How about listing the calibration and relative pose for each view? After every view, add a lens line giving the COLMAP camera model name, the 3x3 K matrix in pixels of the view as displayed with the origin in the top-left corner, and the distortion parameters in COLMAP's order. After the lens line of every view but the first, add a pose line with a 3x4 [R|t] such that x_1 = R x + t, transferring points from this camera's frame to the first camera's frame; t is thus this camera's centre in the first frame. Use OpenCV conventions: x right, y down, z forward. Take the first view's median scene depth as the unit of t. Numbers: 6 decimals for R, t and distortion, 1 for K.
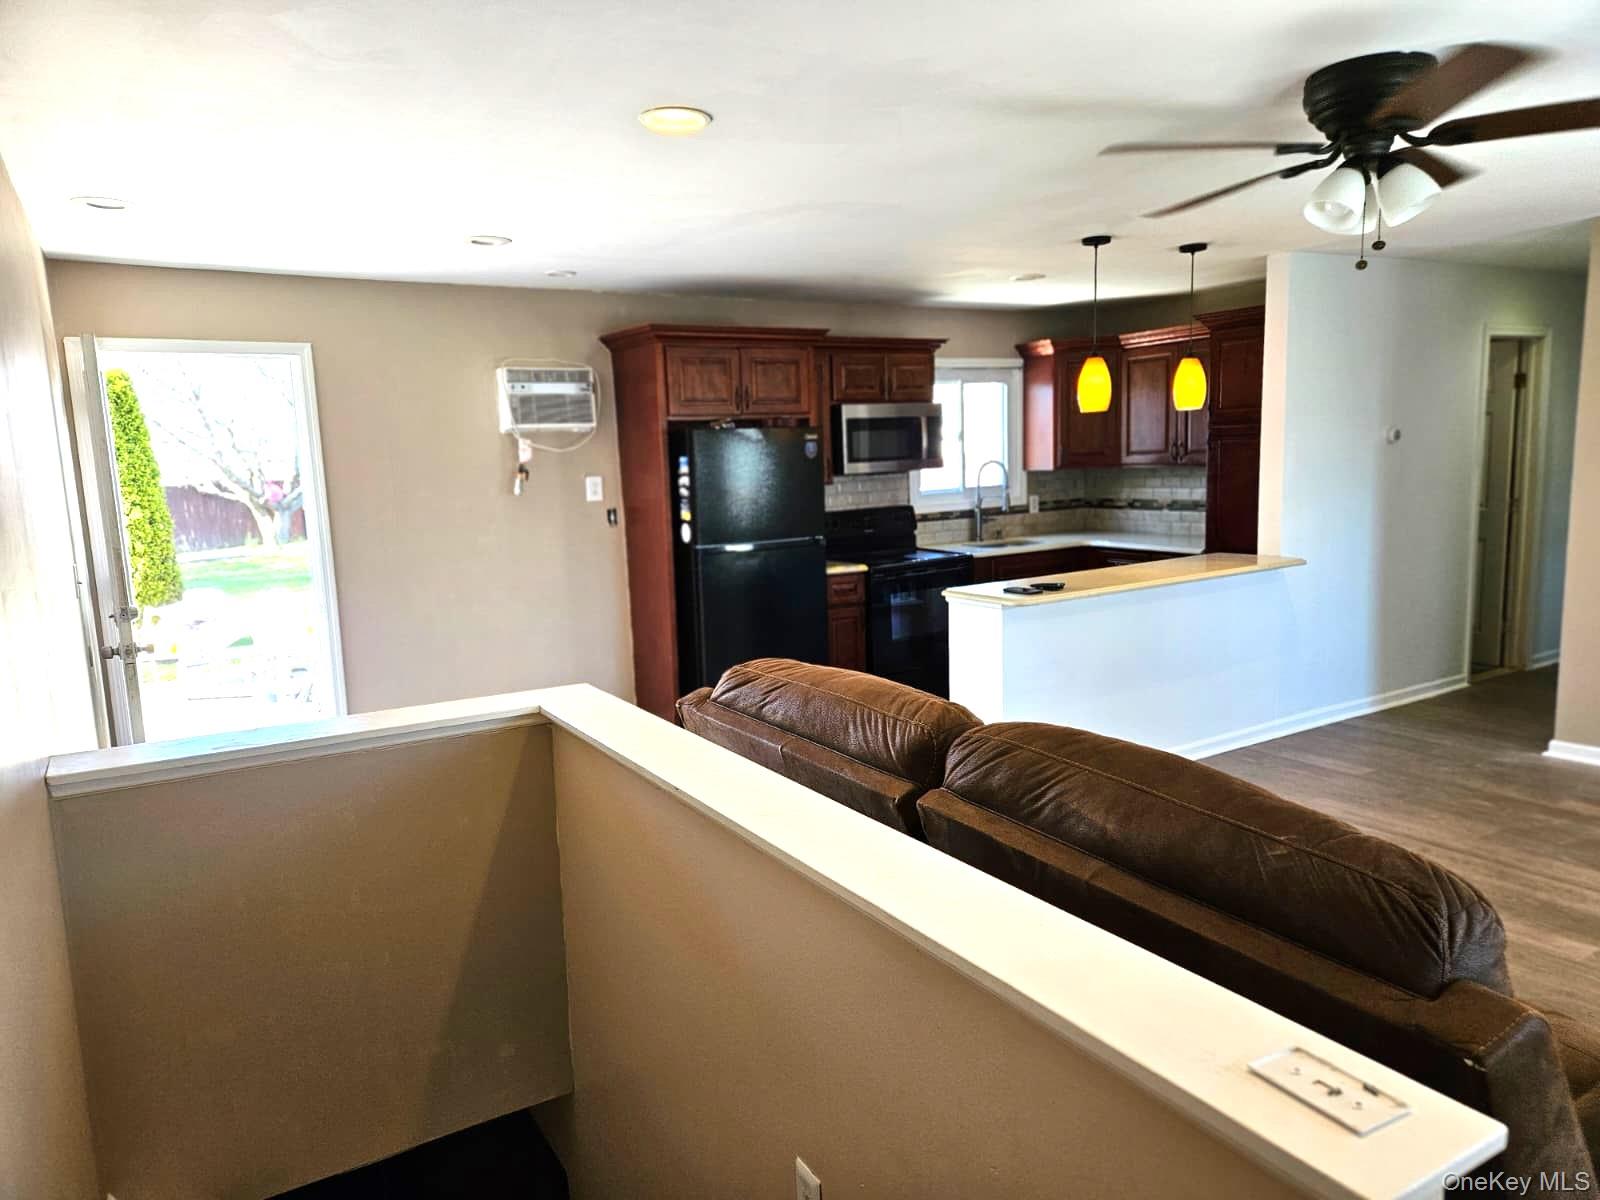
lens RADIAL K [[1077.8, 0, 787.4], [0, 1077.8, 611.7], [0, 0, 1]] dist [0.085607, -0.077767]
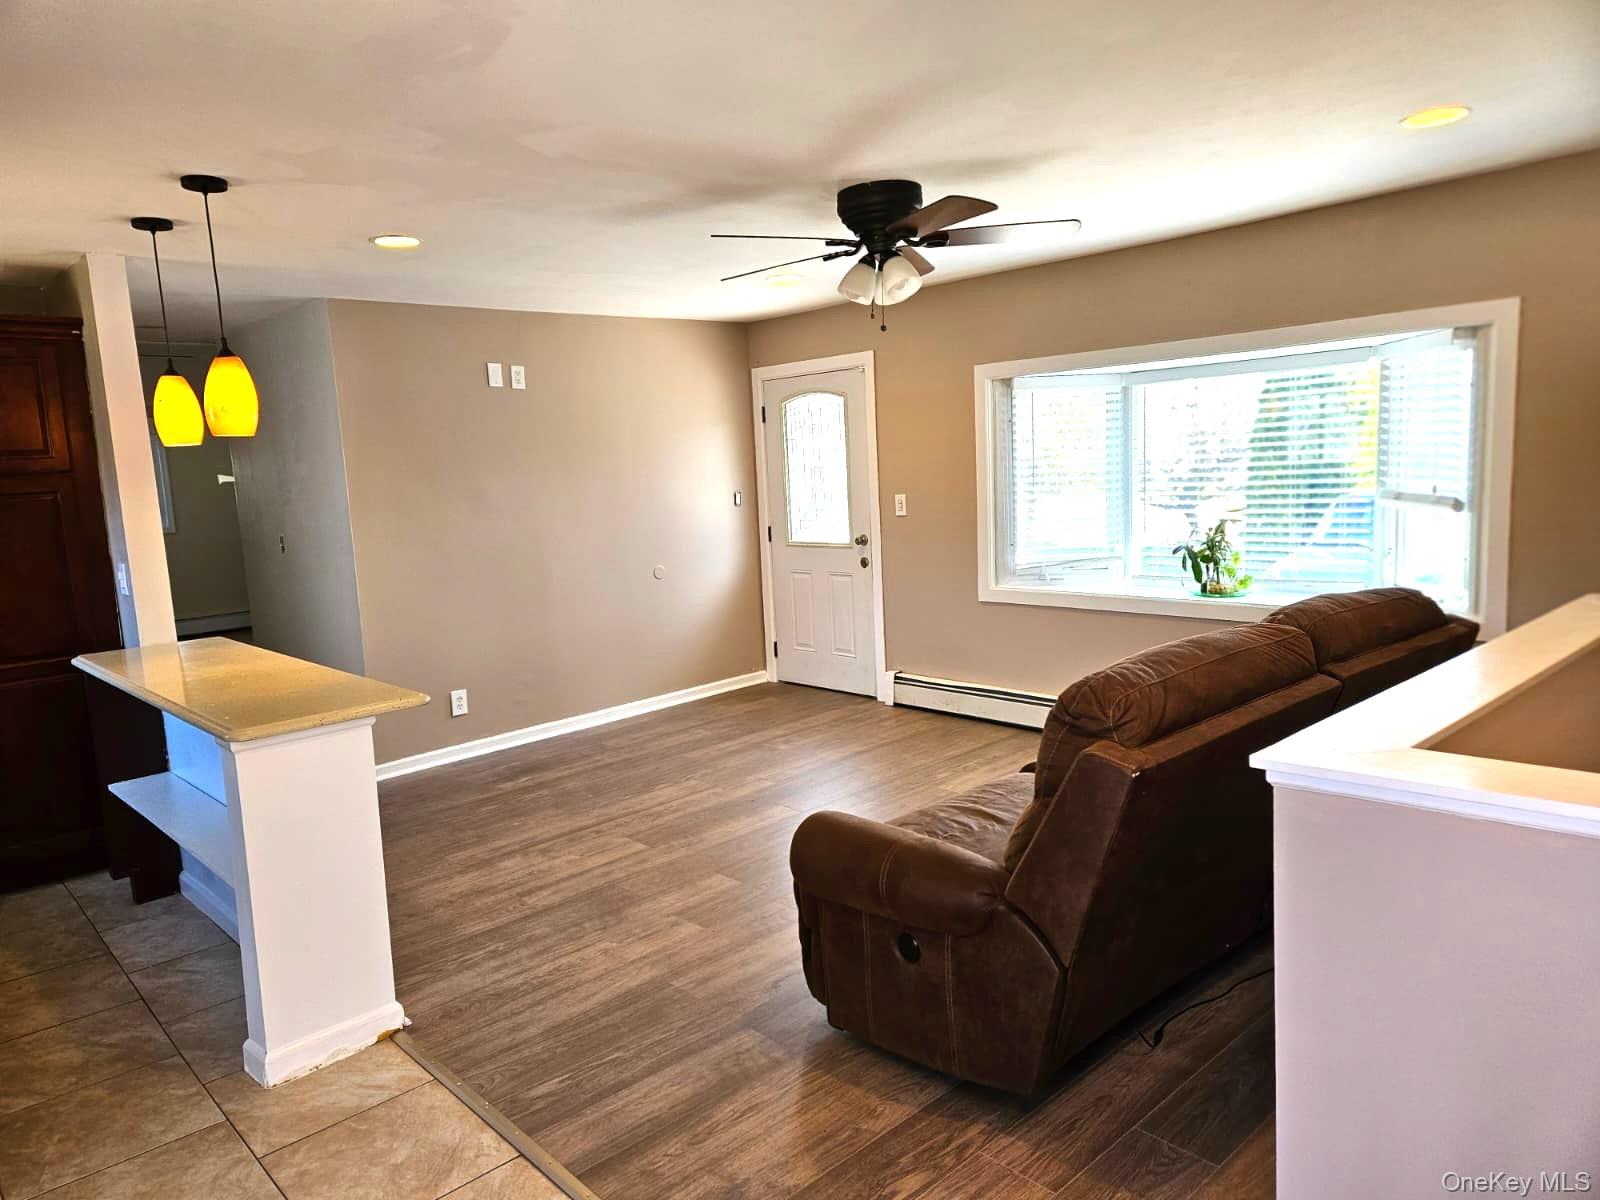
lens RADIAL K [[1097.7, 0, 800.0], [0, 1097.7, 600.0], [0, 0, 1]] dist [0.148744, -0.085128]
pose [[-0.217619, -0.079968, 0.972752, -0.506658], [0.198293, 0.972231, 0.124286, -0.106883], [-0.955679, 0.219937, -0.195719, 0.844225]]
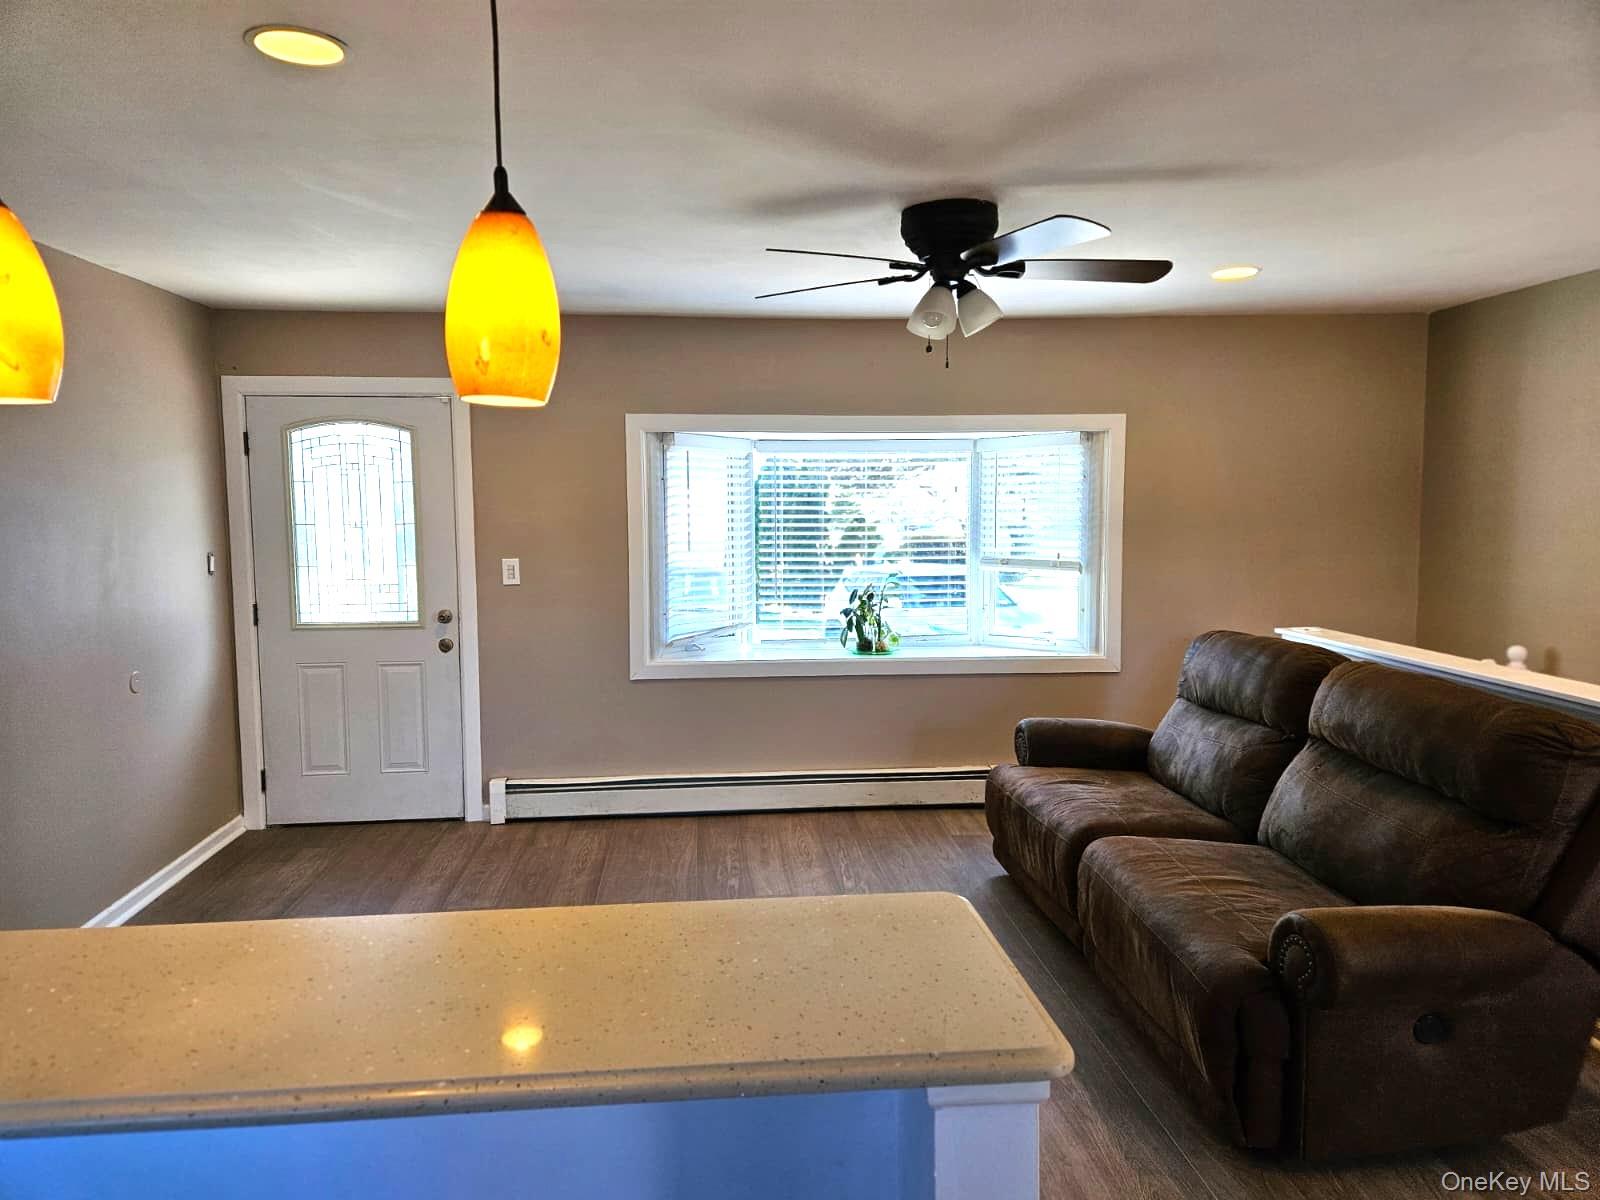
lens RADIAL K [[1097.7, 0, 800.0], [0, 1097.7, 600.0], [0, 0, 1]] dist [0.148744, -0.085128]
pose [[-0.897011, -0.002176, 0.442004, 0.057954], [0.101919, 0.972023, 0.211622, -0.207145], [-0.430099, 0.234875, -0.871693, 1.292760]]
